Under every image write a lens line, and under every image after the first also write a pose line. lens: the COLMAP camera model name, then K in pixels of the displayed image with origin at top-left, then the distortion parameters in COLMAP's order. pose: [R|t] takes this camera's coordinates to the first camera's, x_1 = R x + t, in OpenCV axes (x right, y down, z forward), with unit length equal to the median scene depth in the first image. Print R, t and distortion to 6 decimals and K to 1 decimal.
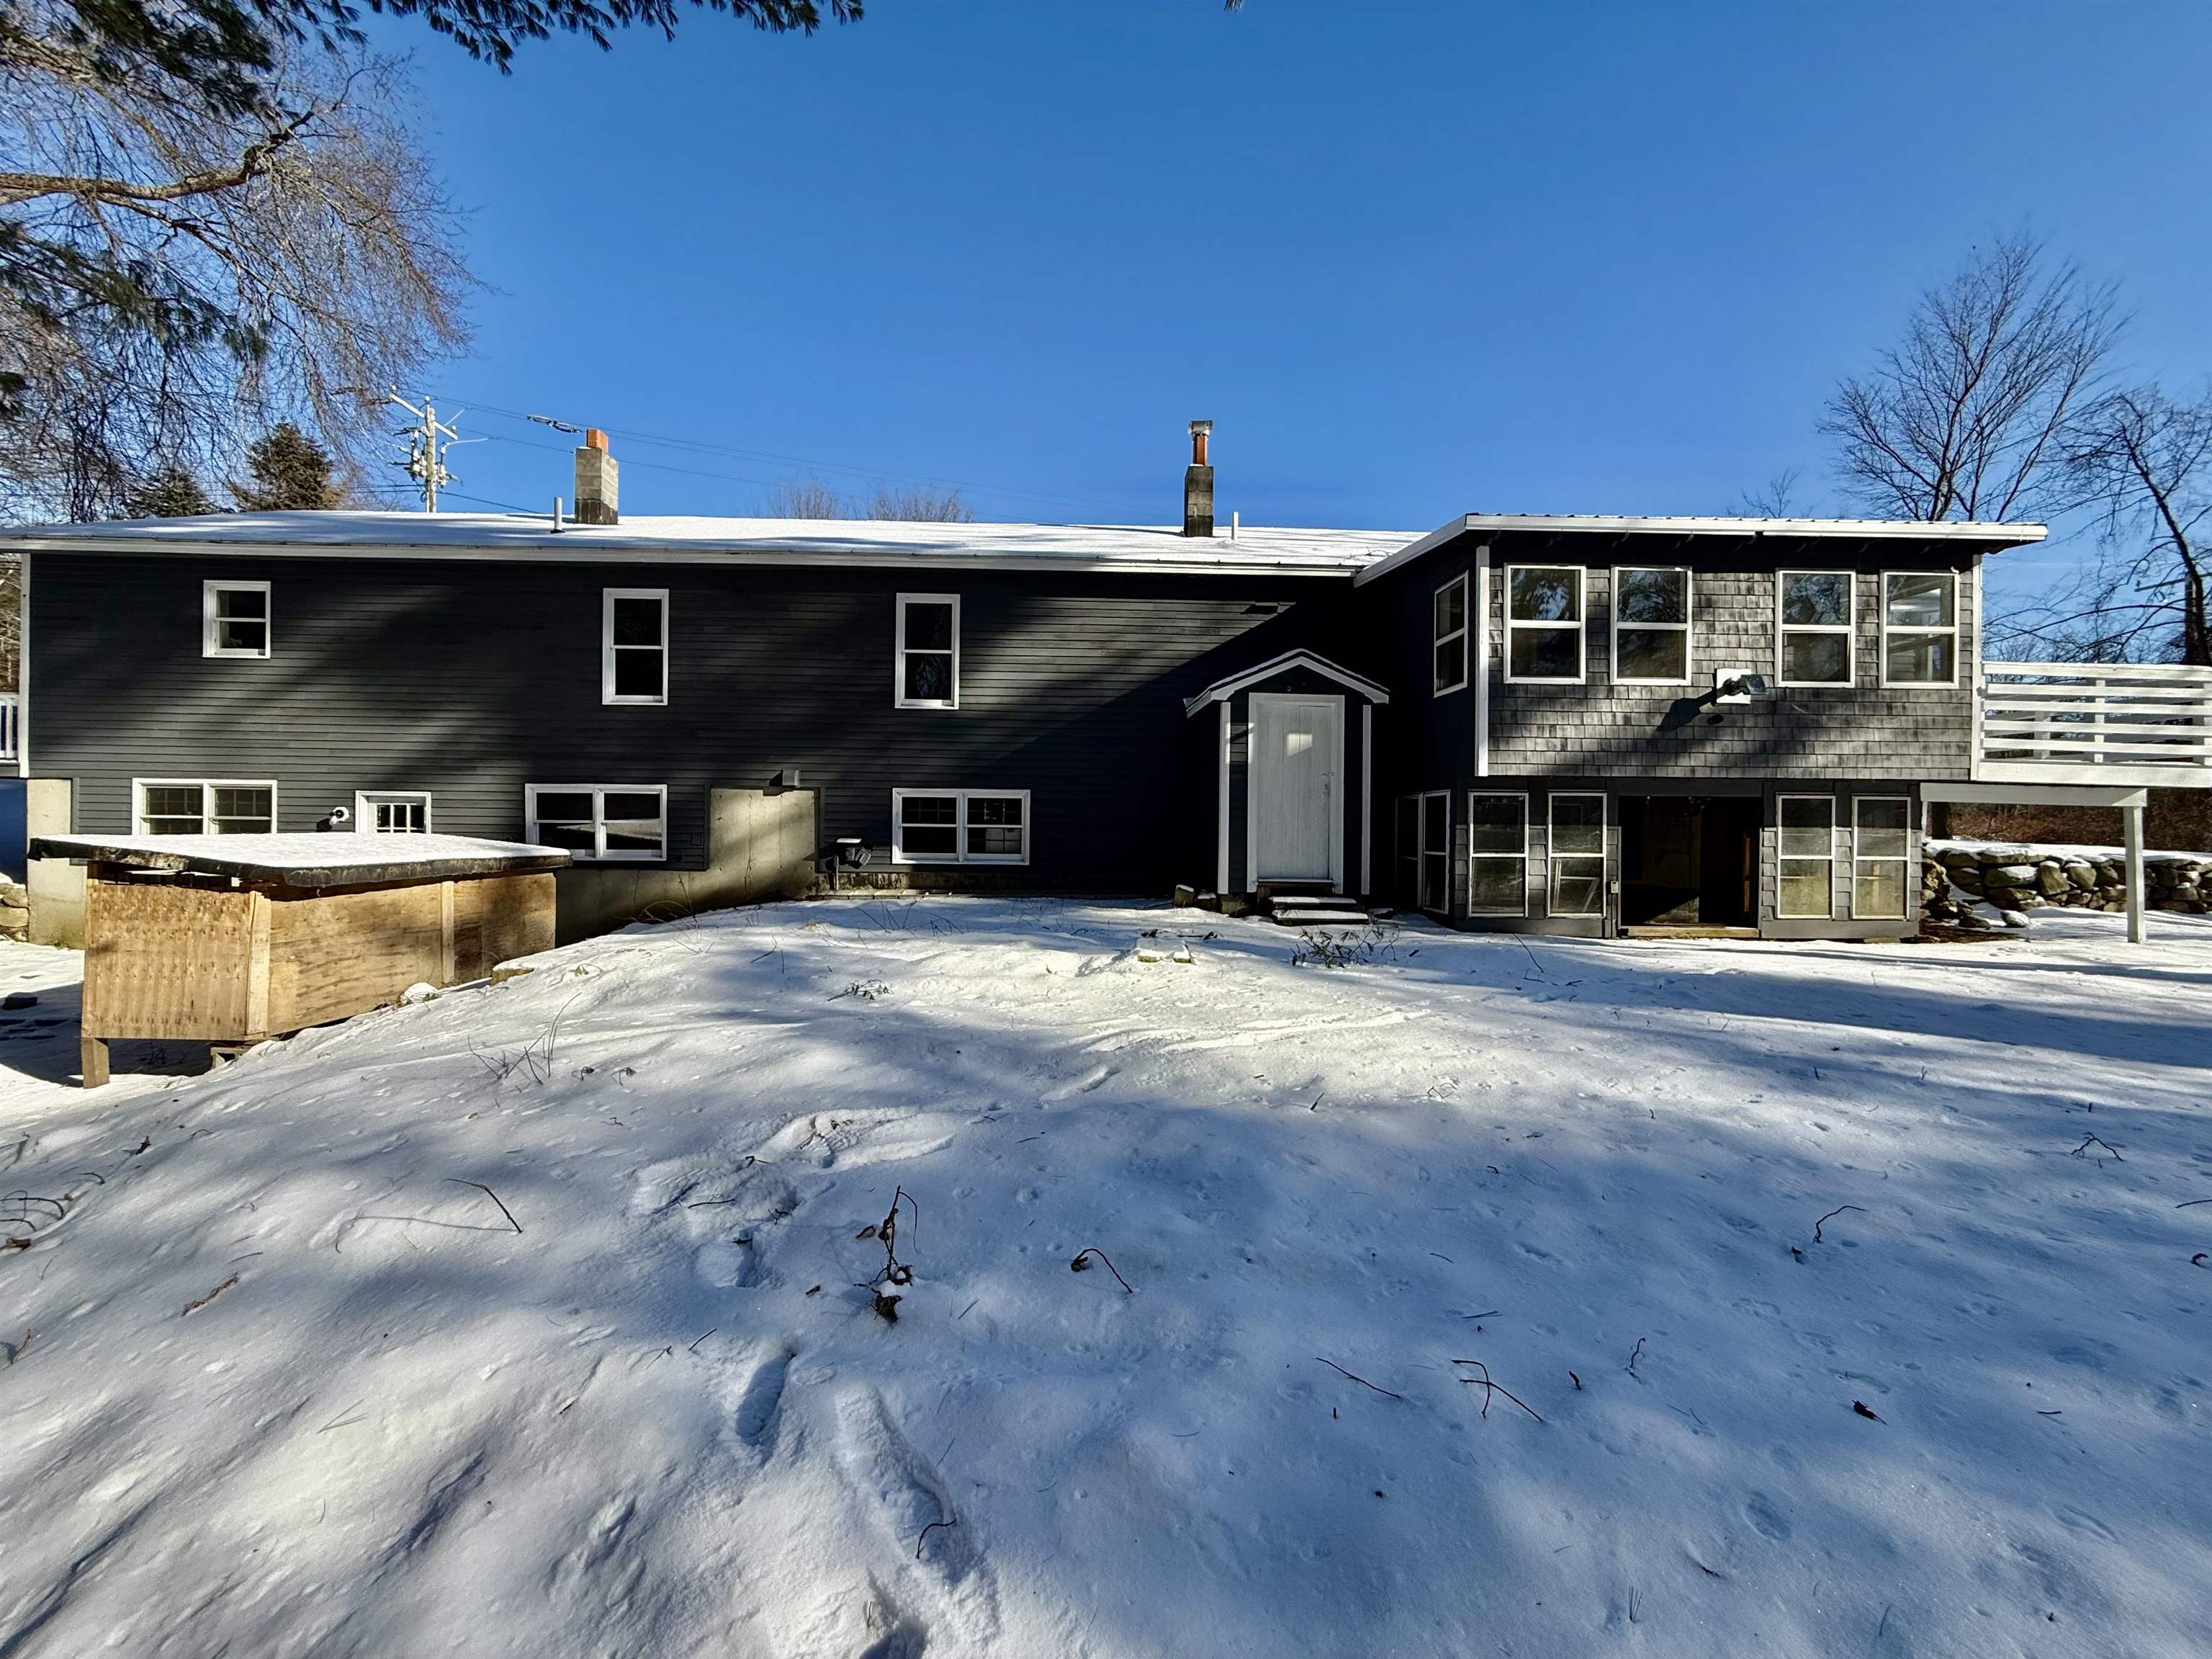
lens RADIAL K [[882.2, 0, 1096.6], [0, 882.2, 821.0], [0, 0, 1]] dist [-0.001456, 0.000238]
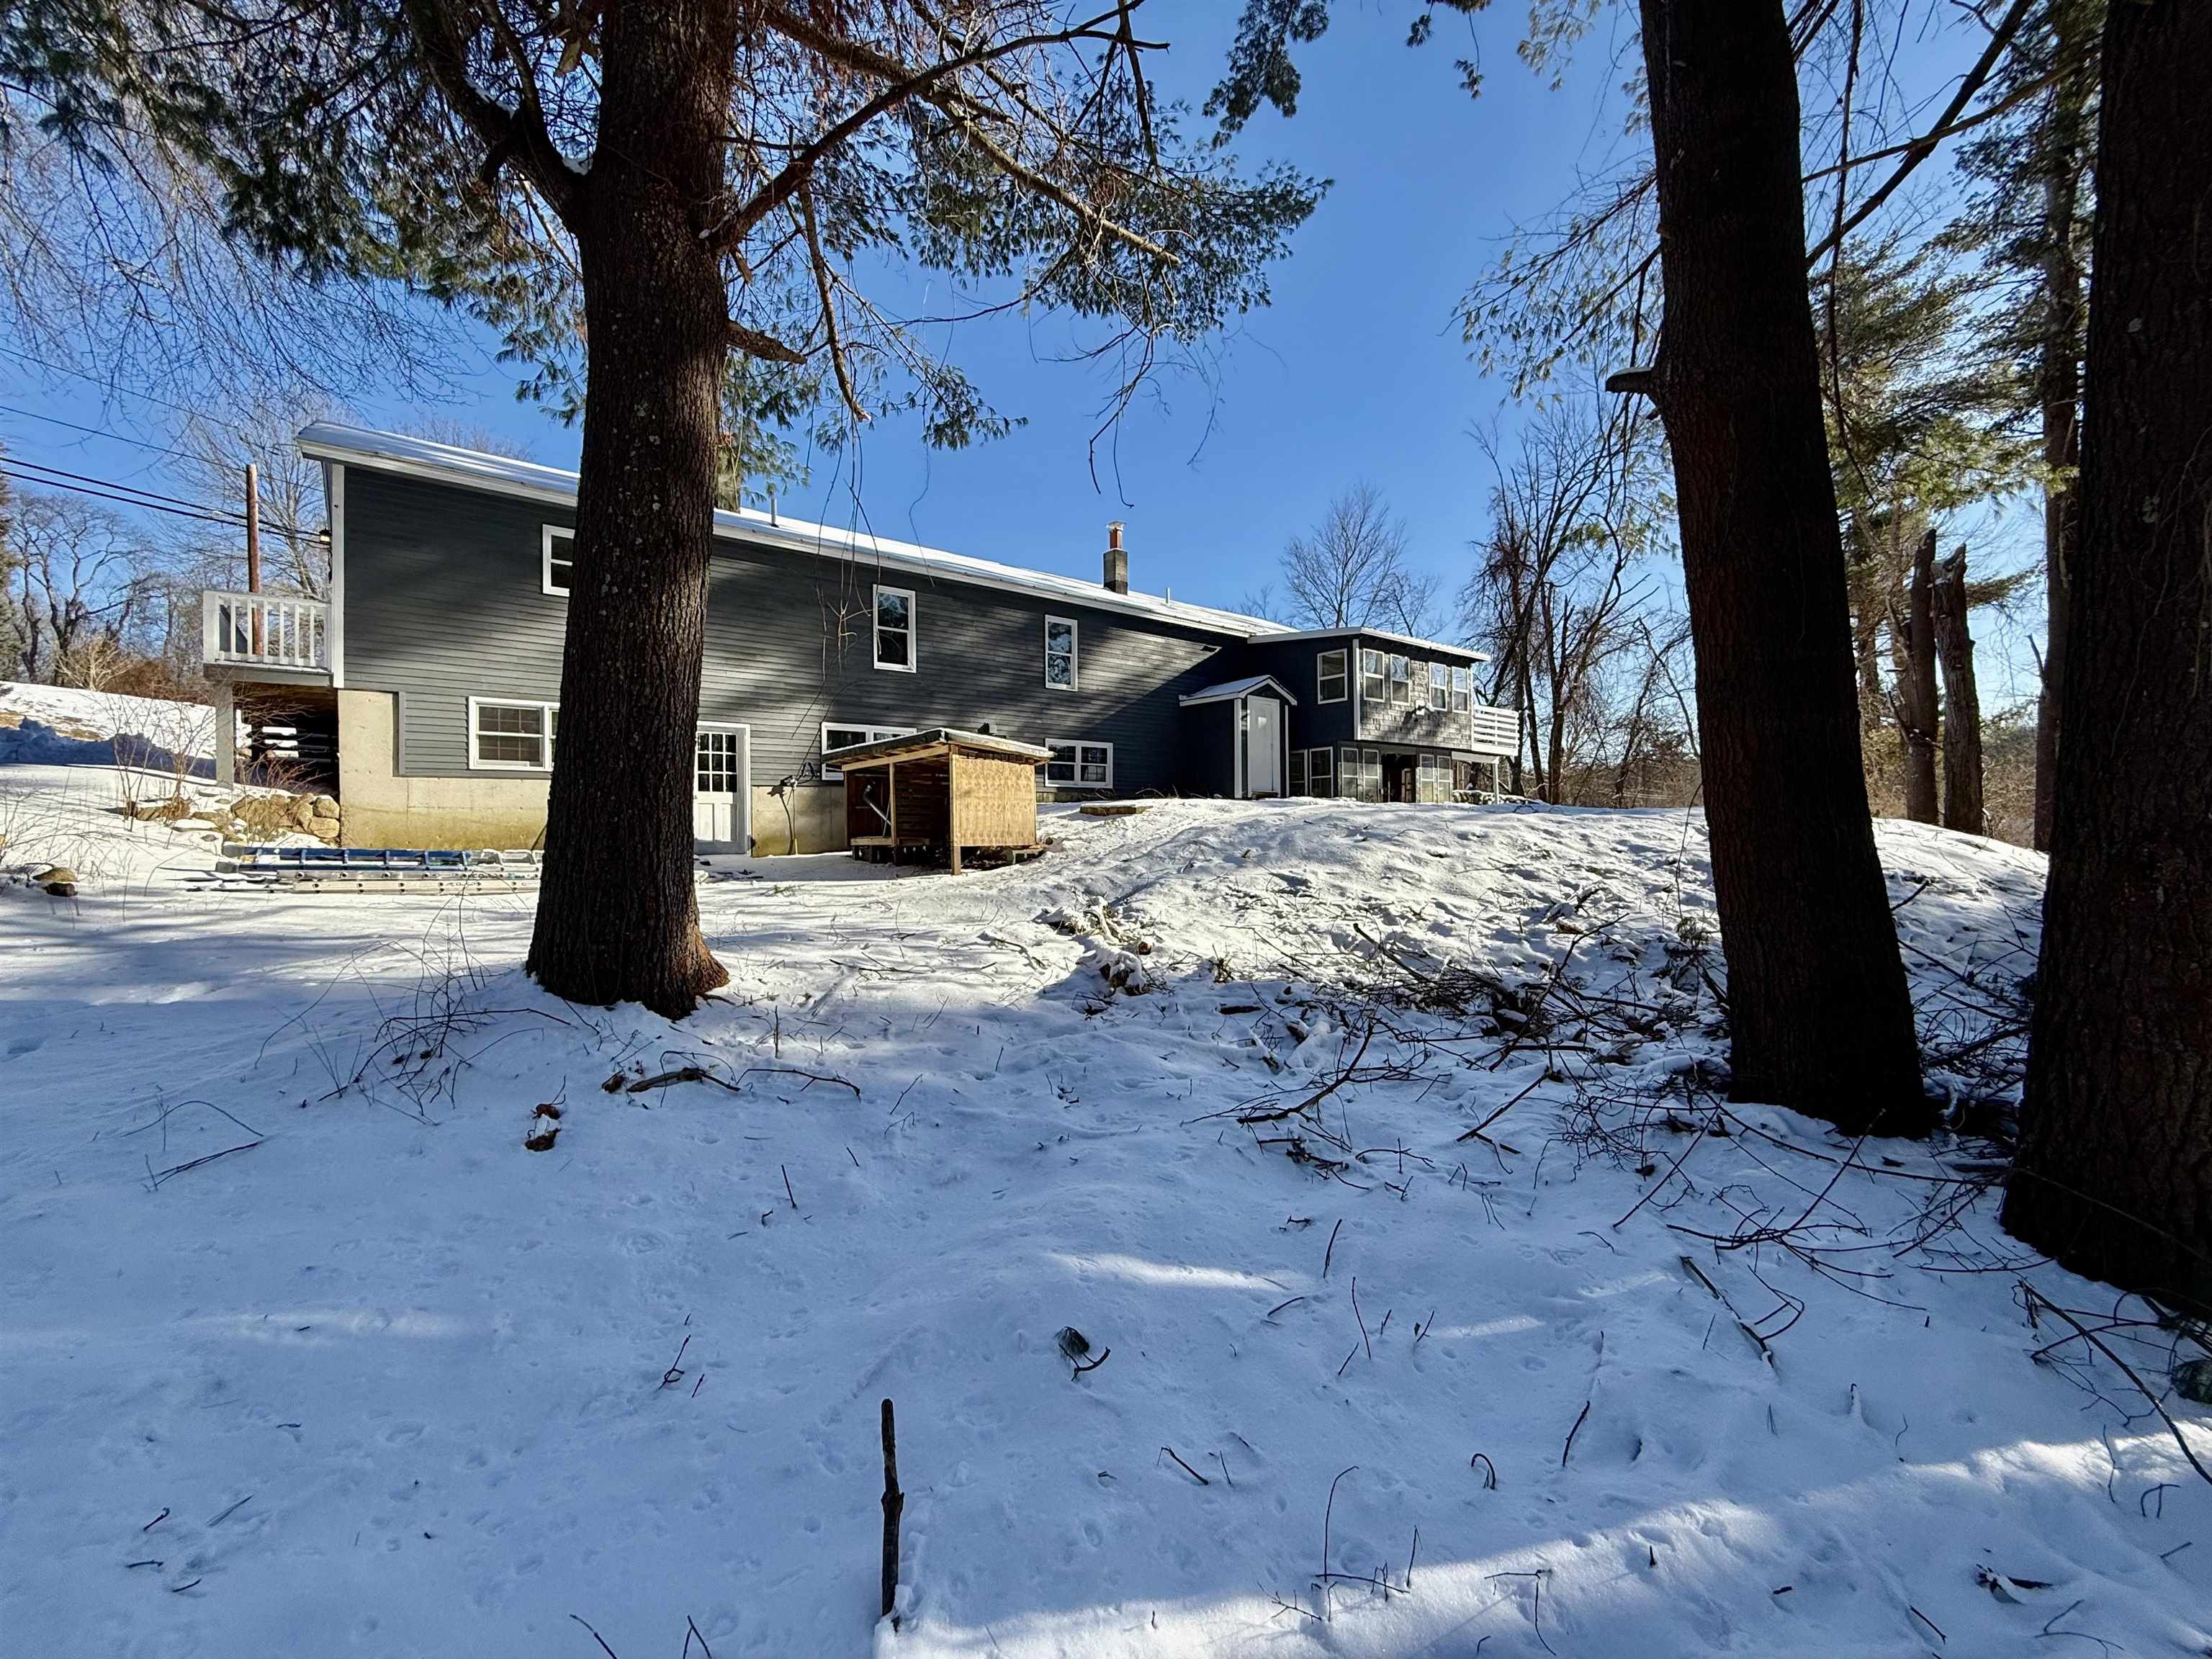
lens RADIAL K [[882.2, 0, 1118.1], [0, 882.2, 822.4], [0, 0, 1]] dist [-0.001456, 0.000238]
pose [[0.789274, -0.014225, 0.613877, -1.256746], [0.018442, 0.999830, -0.000543, 0.132630], [-0.613764, 0.011750, 0.789402, -0.362737]]
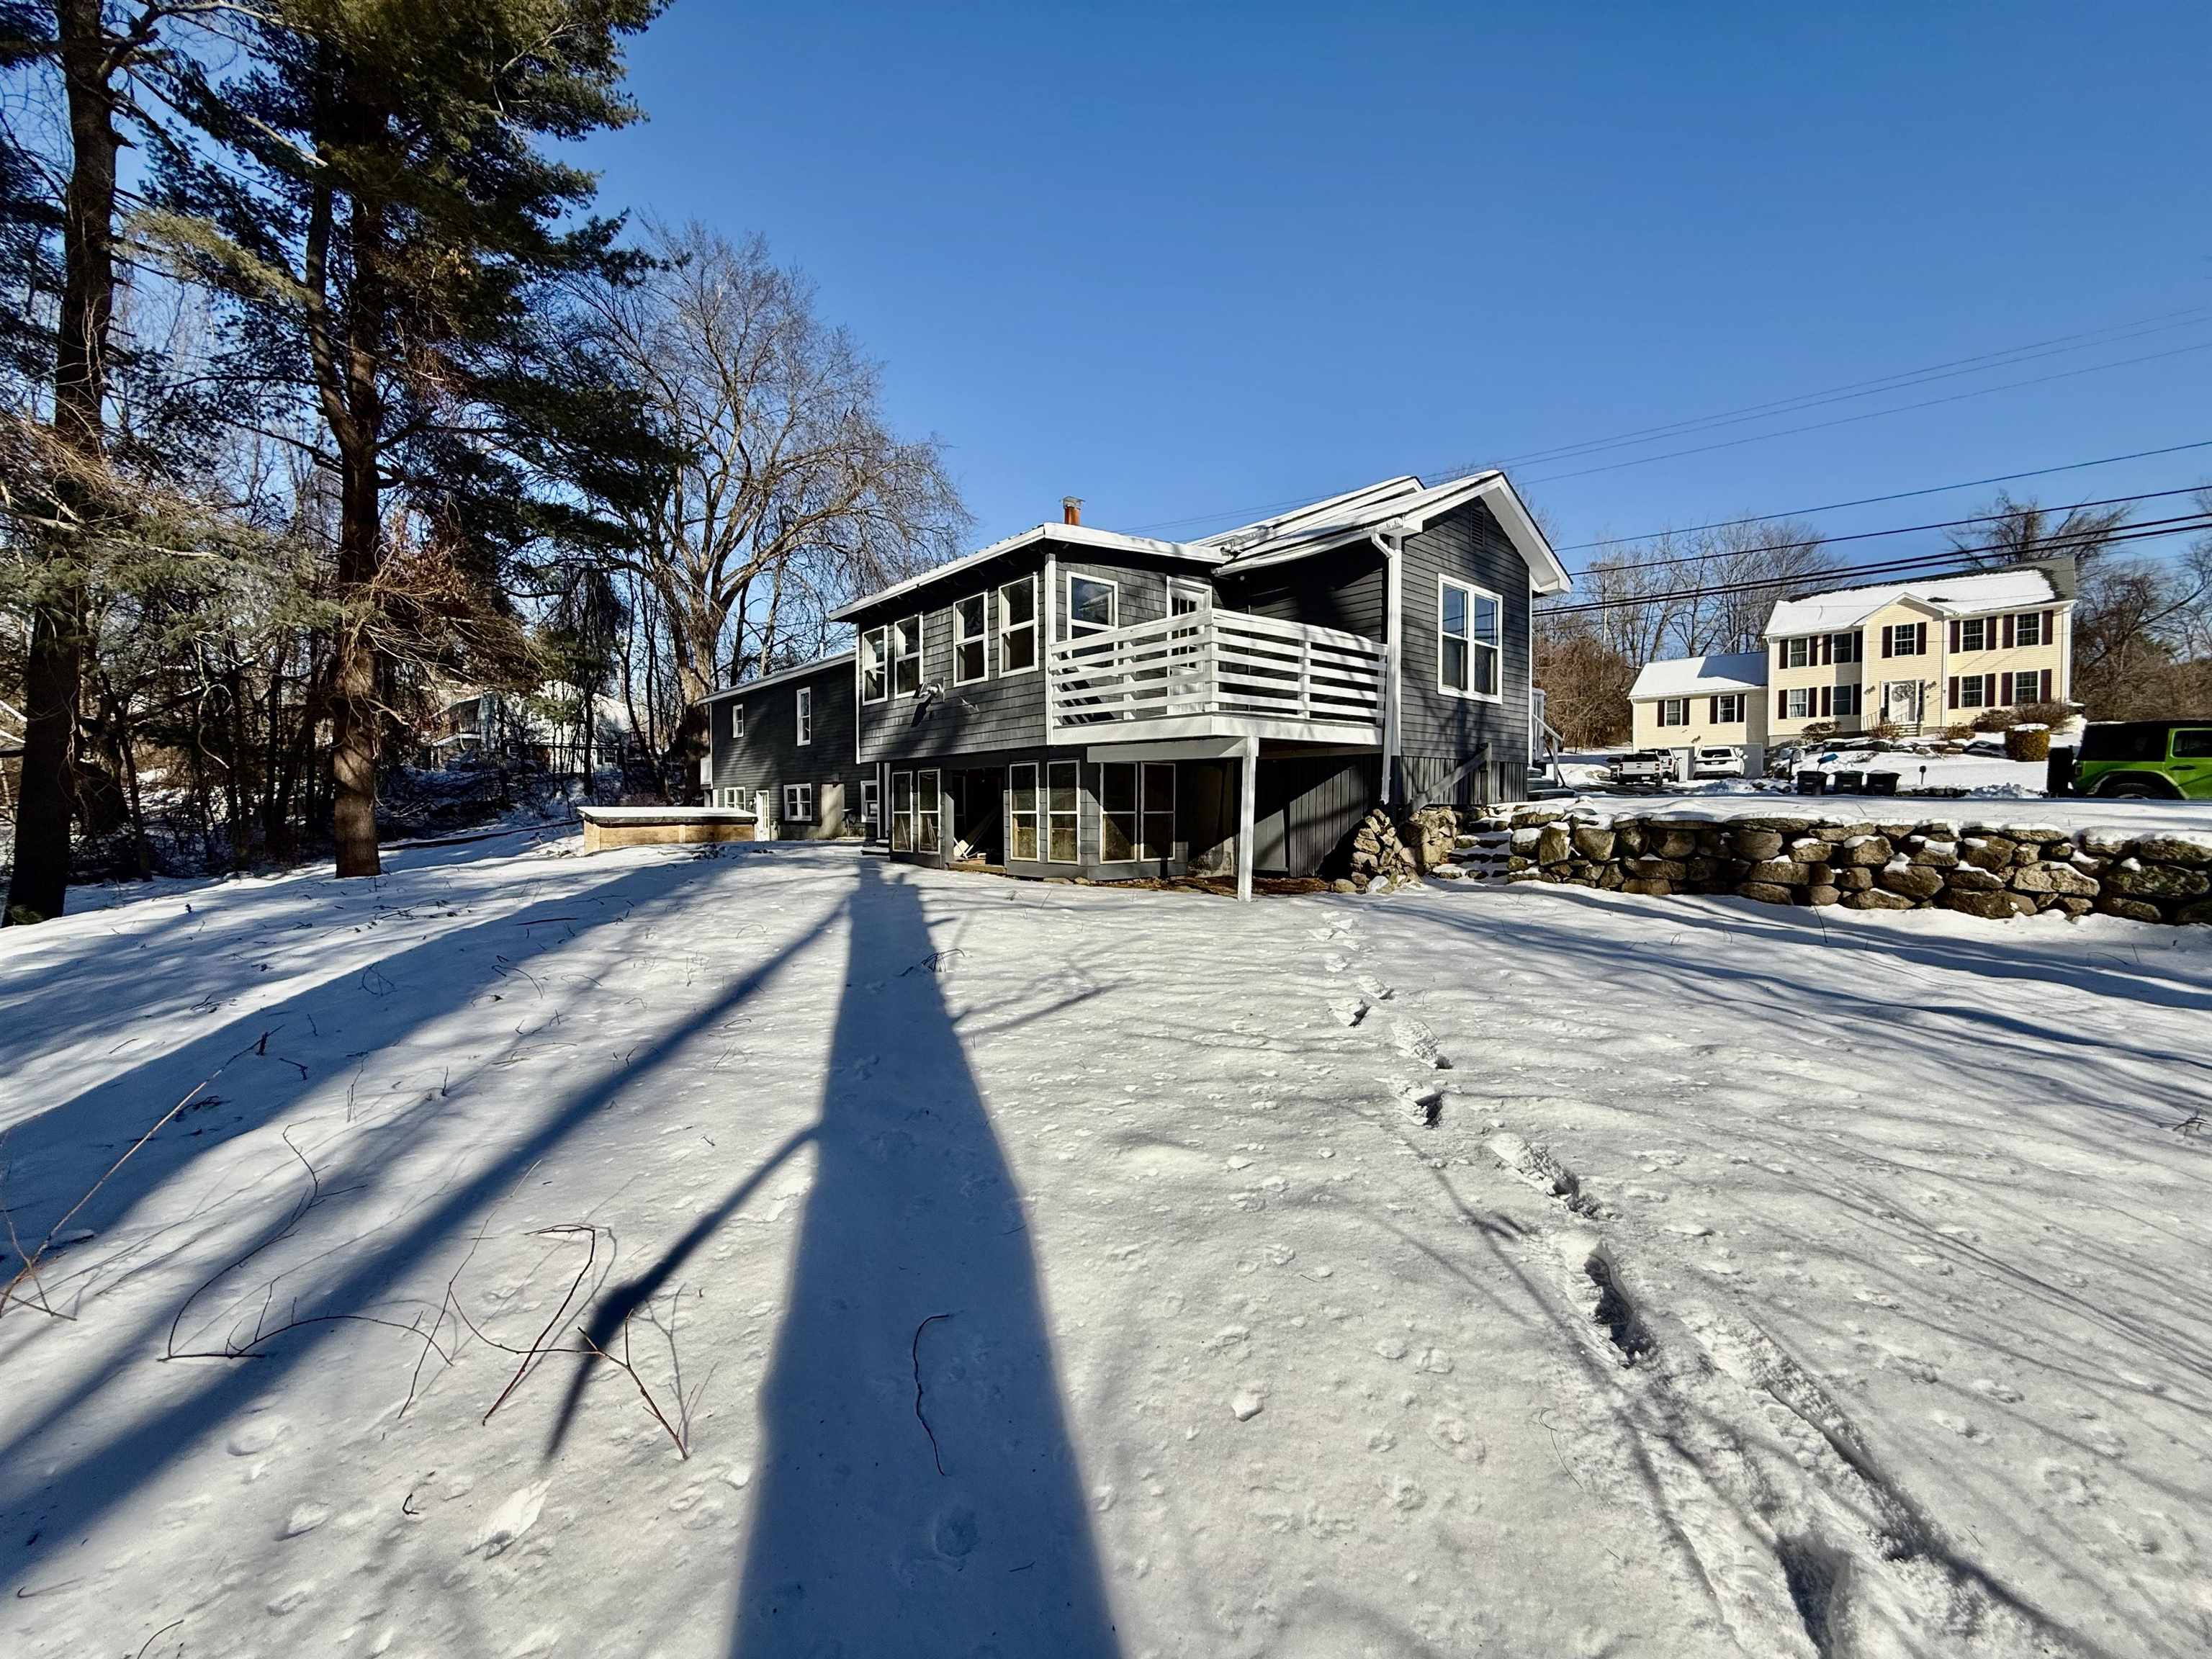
lens RADIAL K [[882.2, 0, 1108.0], [0, 882.2, 827.4], [0, 0, 1]] dist [-0.001456, 0.000238]
pose [[0.638232, 0.004441, -0.769832, 1.713849], [0.010688, 0.999836, 0.014629, 0.042235], [0.769770, -0.017565, 0.638079, 0.261205]]
